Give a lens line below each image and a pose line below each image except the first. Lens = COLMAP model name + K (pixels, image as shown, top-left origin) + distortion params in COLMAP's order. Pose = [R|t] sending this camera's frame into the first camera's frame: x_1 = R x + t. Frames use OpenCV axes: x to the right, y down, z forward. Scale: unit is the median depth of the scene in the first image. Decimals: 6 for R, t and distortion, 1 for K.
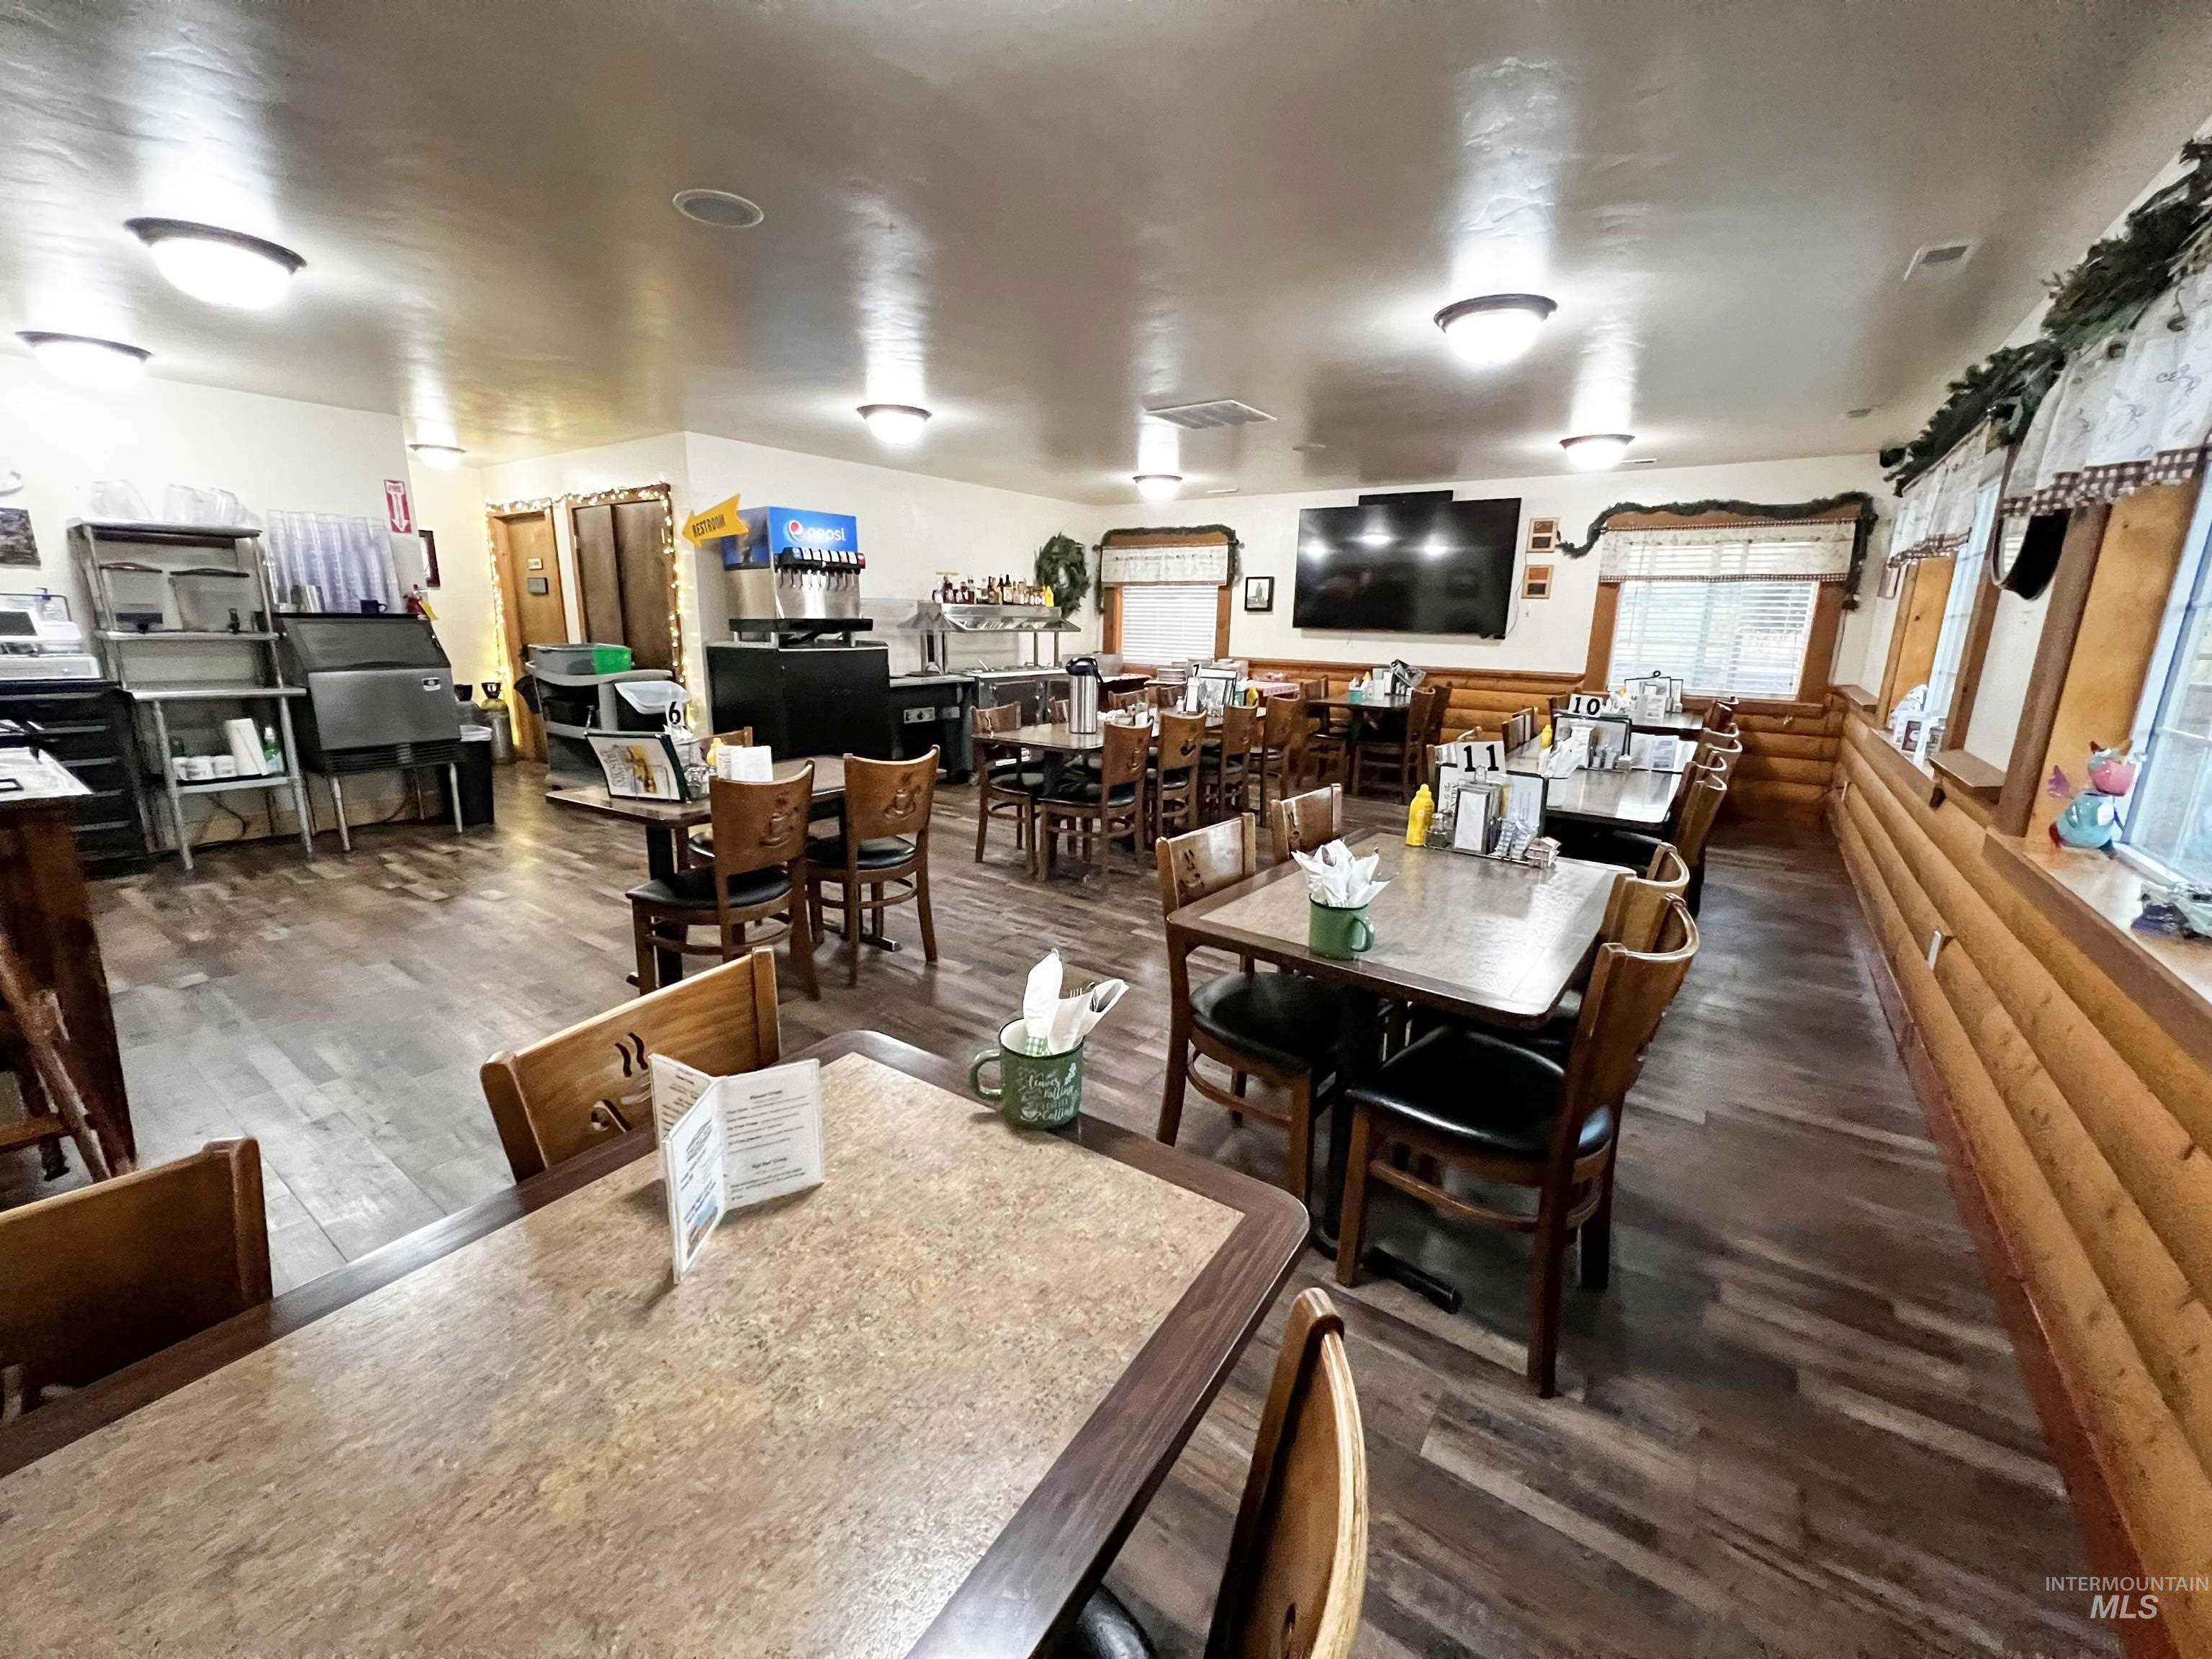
lens RADIAL K [[890.9, 0, 1095.5], [0, 890.9, 819.9], [0, 0, 1]] dist [-0.001505, 0.001095]
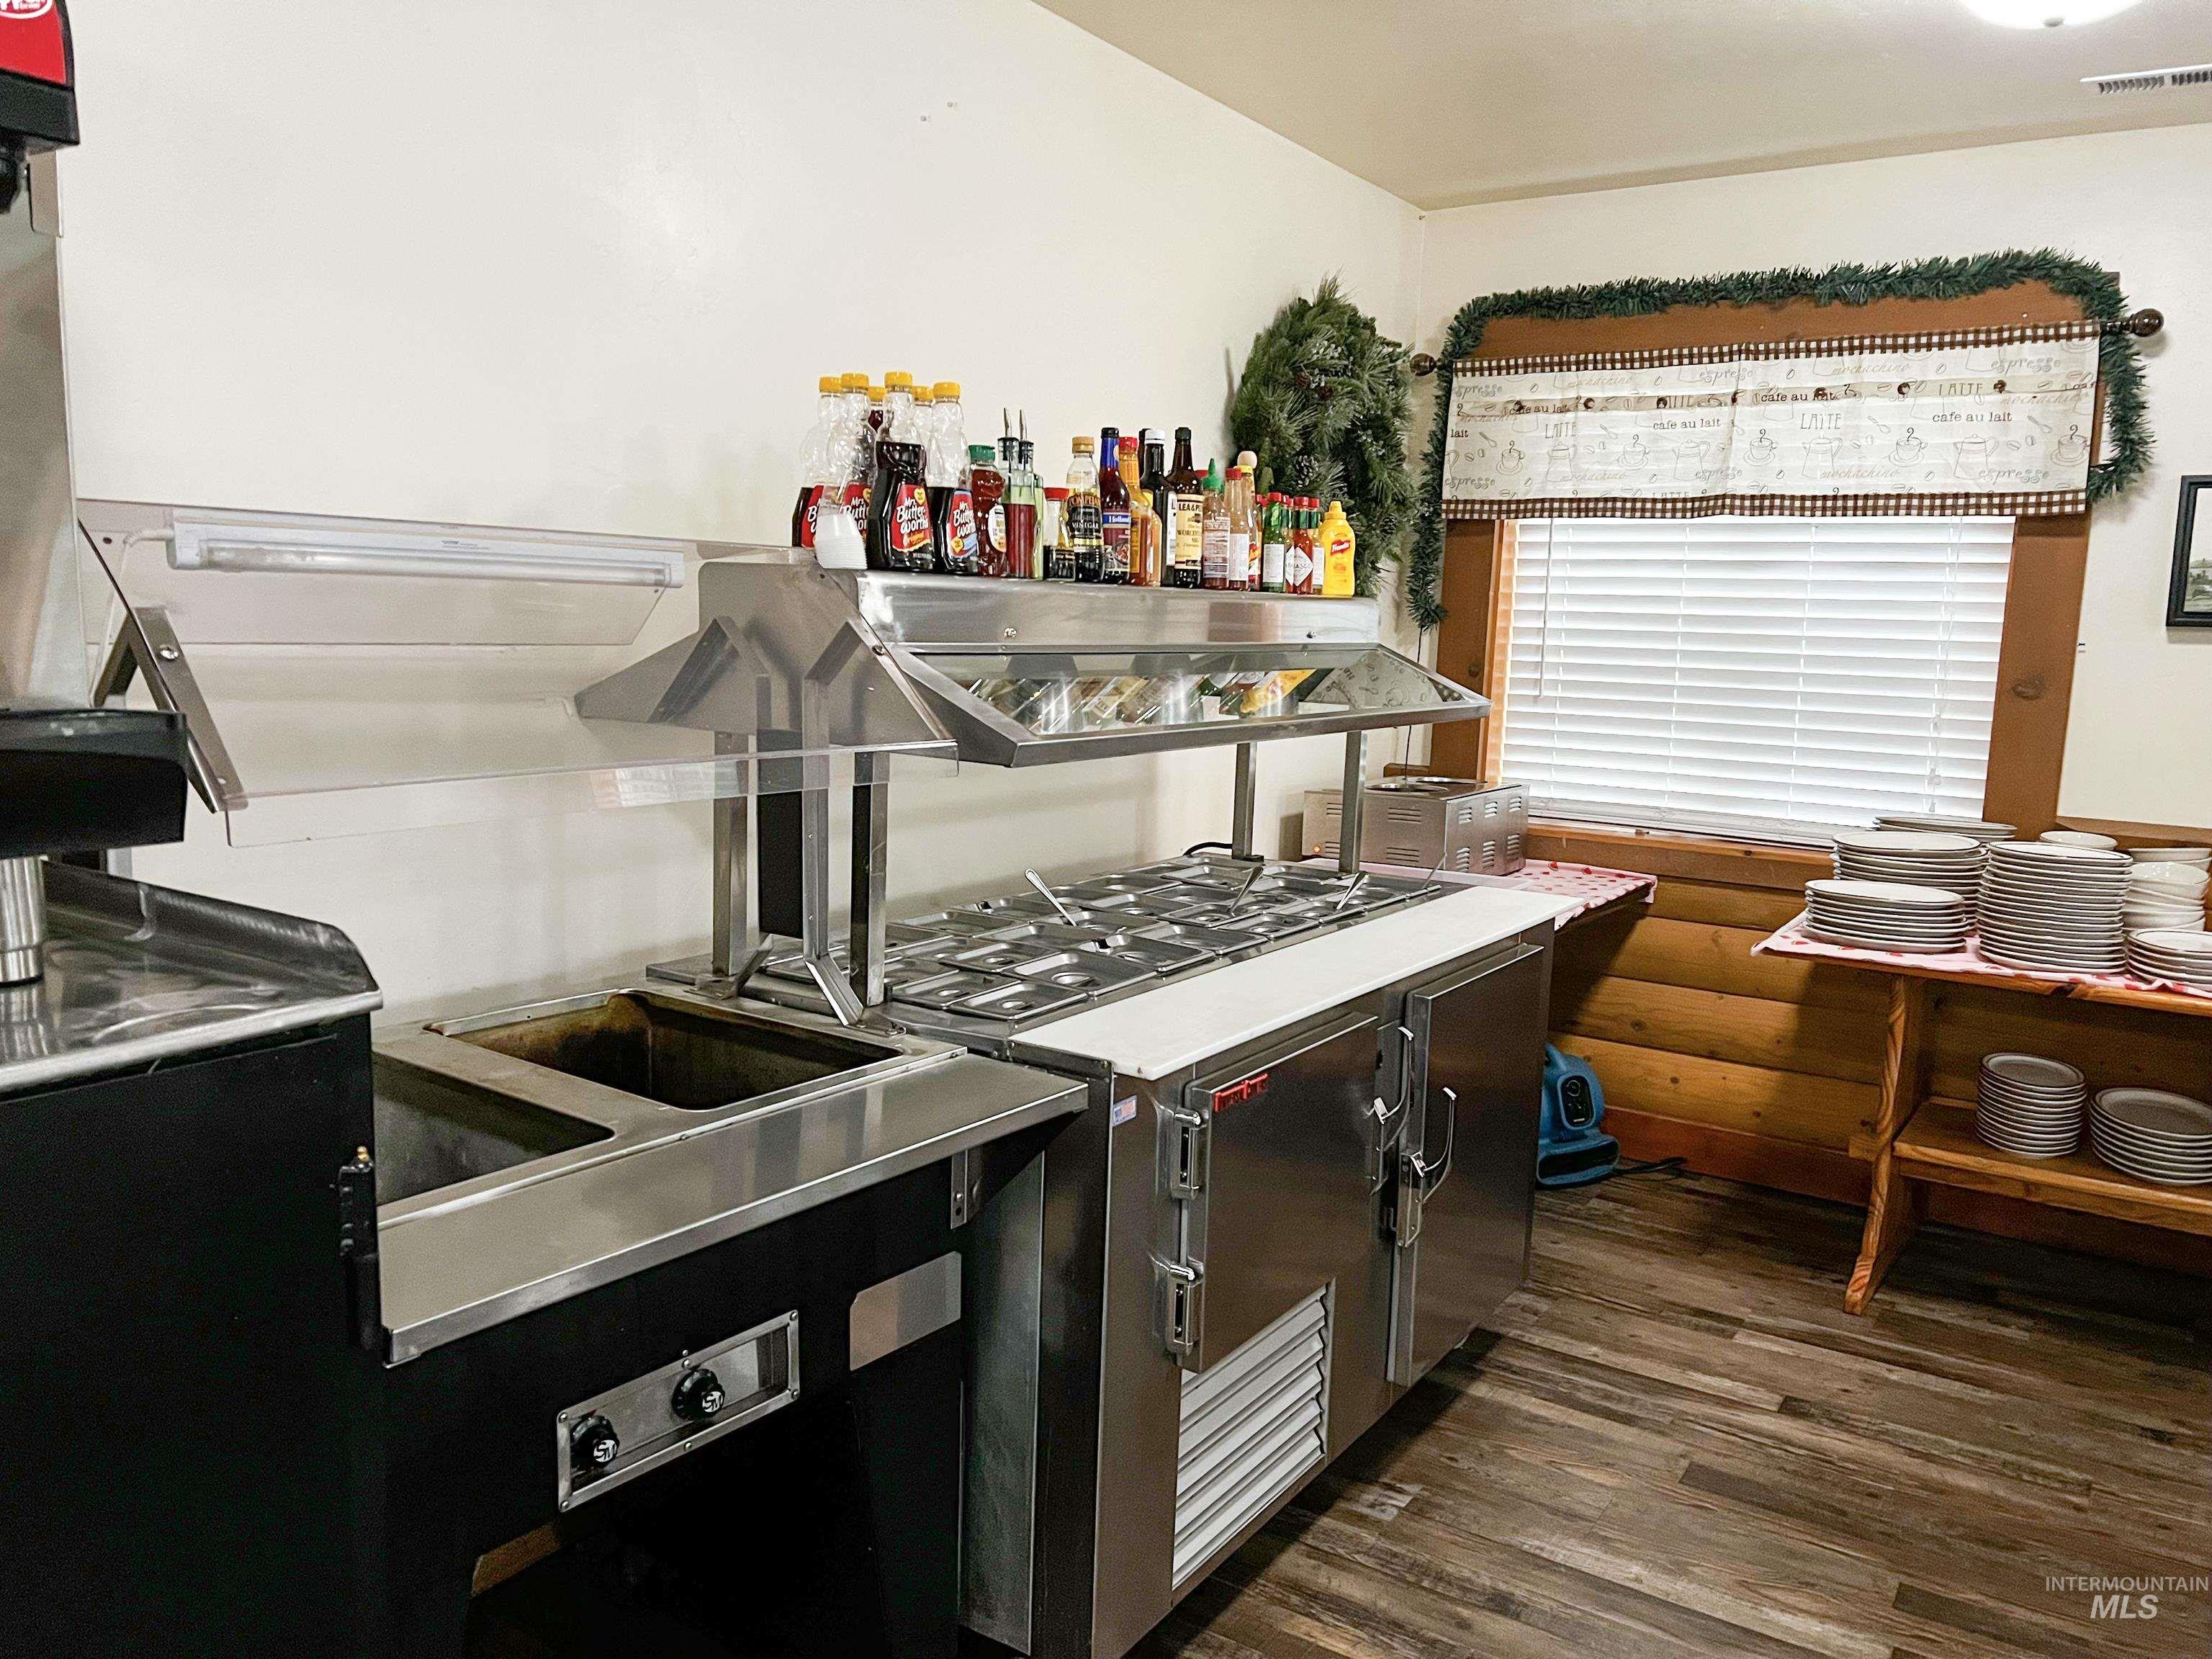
lens RADIAL K [[1678.0, 0, 1105.8], [0, 1678.0, 834.7], [0, 0, 1]] dist [0.015145, 0.003209]
pose [[0.999210, 0.012013, 0.037883, -0.136292], [-0.008752, 0.996333, -0.085113, -0.168217], [-0.038766, 0.084715, 0.995651, 0.691376]]
